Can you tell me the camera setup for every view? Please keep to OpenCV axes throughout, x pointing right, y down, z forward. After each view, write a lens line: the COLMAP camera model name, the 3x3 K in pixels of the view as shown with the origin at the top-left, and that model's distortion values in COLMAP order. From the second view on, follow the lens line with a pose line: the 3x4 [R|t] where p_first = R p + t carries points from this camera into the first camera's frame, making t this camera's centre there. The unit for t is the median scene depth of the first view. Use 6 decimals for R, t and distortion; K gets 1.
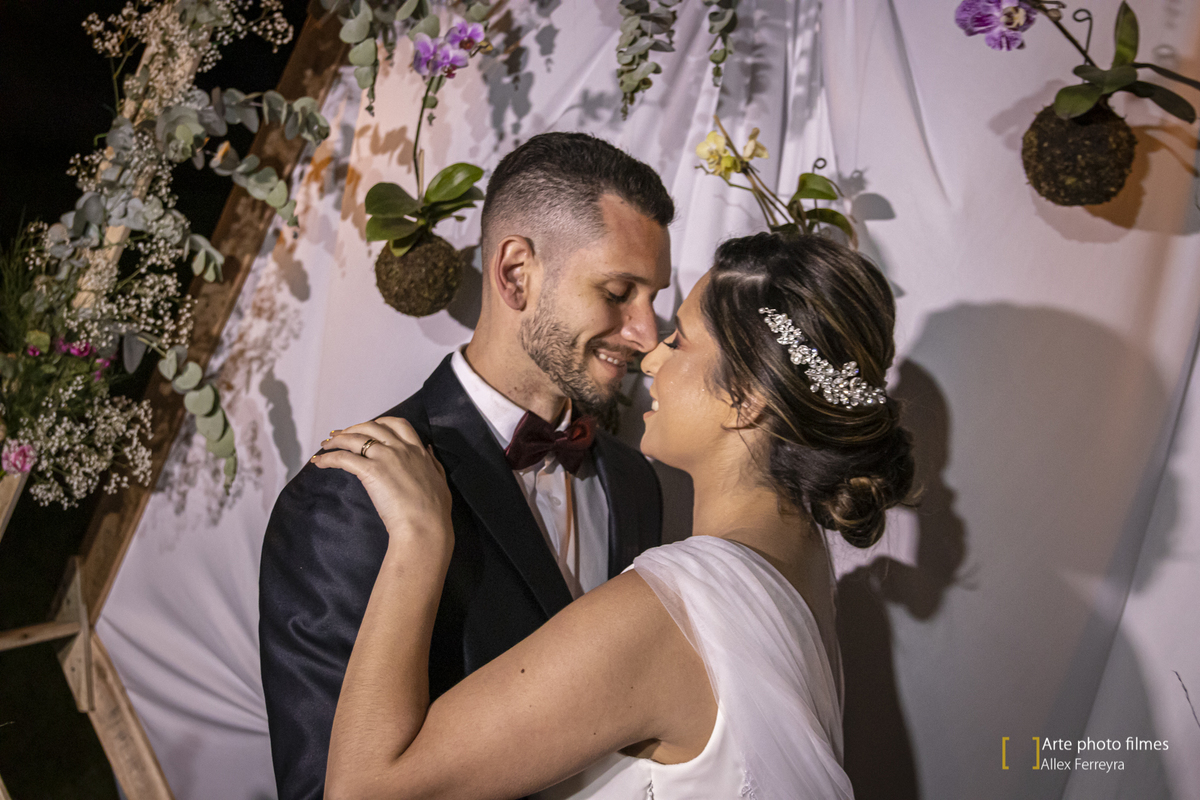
lens RADIAL K [[1483.4, 0, 587.9], [0, 1483.4, 418.5], [0, 0, 1]] dist [0.006248, 0.000000]
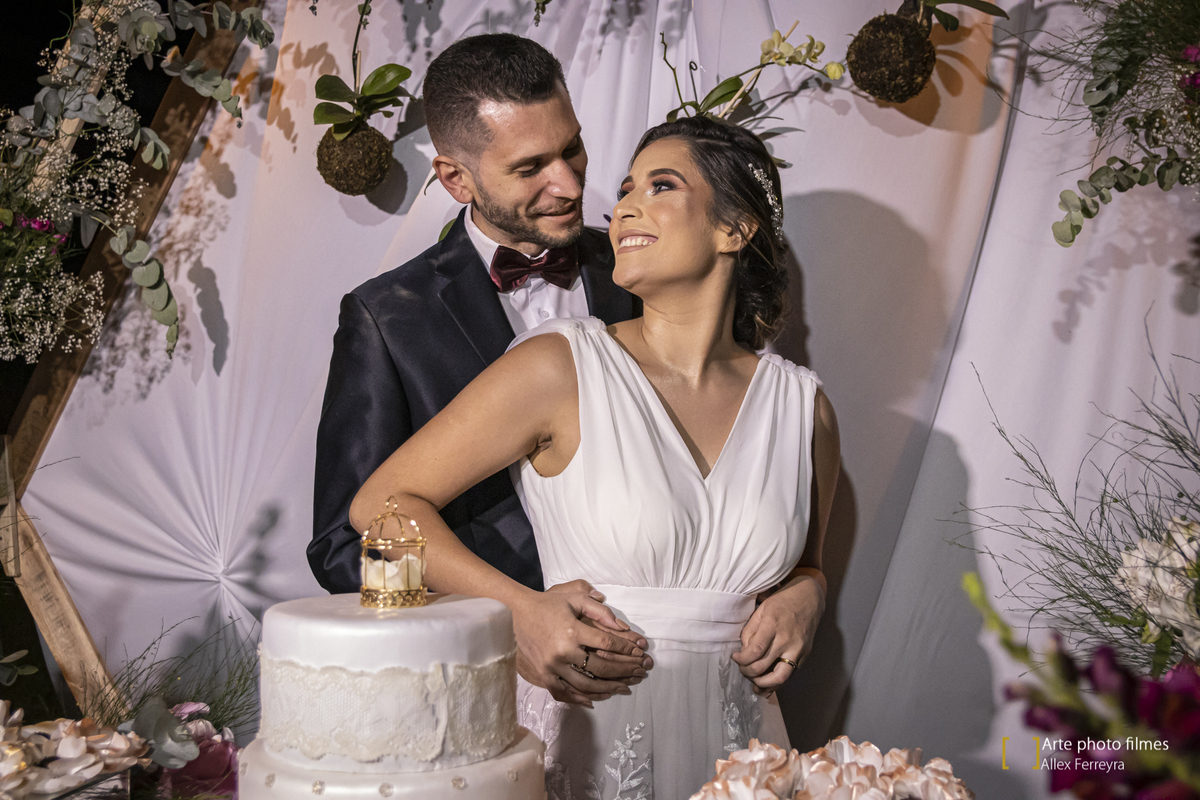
lens RADIAL K [[1483.4, 0, 585.0], [0, 1483.4, 427.2], [0, 0, 1]] dist [0.006248, 0.000000]
pose [[0.992413, 0.006736, 0.122764, -0.066438], [-0.005930, 0.999958, -0.006930, 0.114221], [-0.122806, 0.006149, 0.992412, -0.180263]]
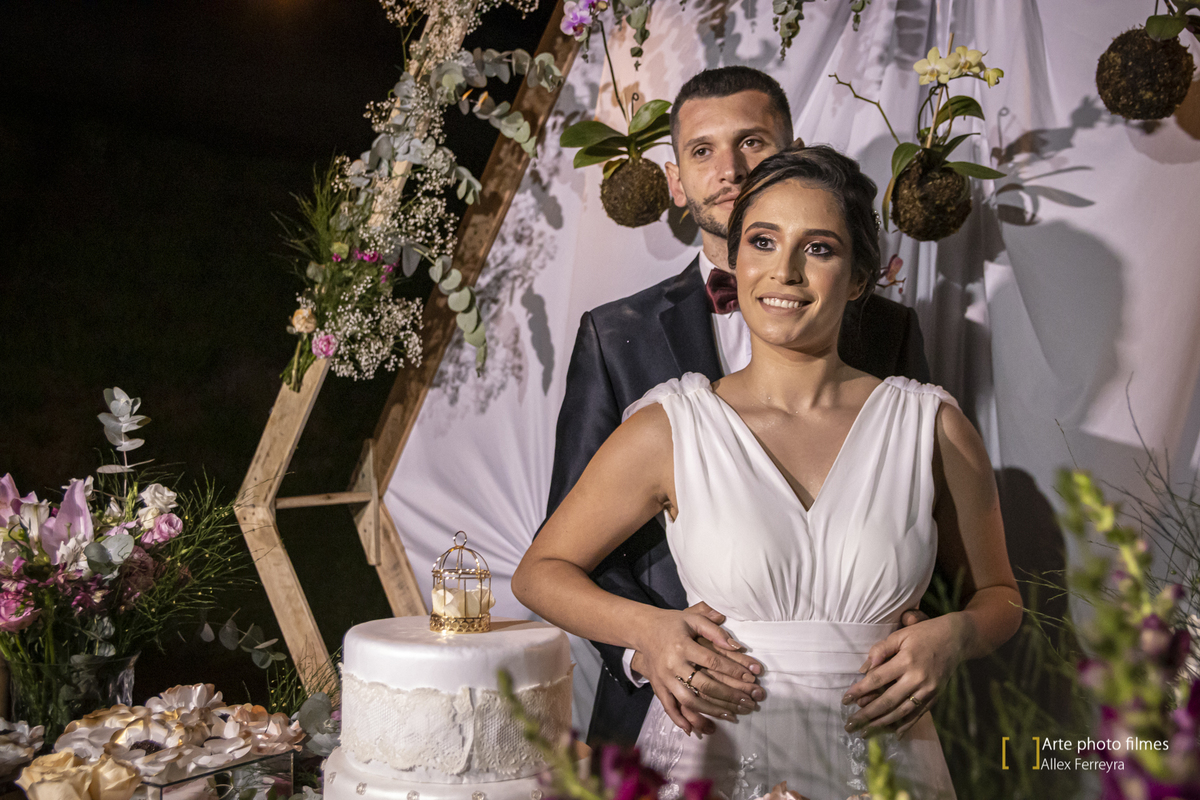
lens RADIAL K [[1483.4, 0, 588.2], [0, 1483.4, 439.1], [0, 0, 1]] dist [0.006248, 0.000000]
pose [[0.976361, 0.035173, -0.213266, 0.118020], [-0.033527, 0.999374, 0.011329, 0.088989], [0.213531, -0.003911, 0.976929, -0.207199]]
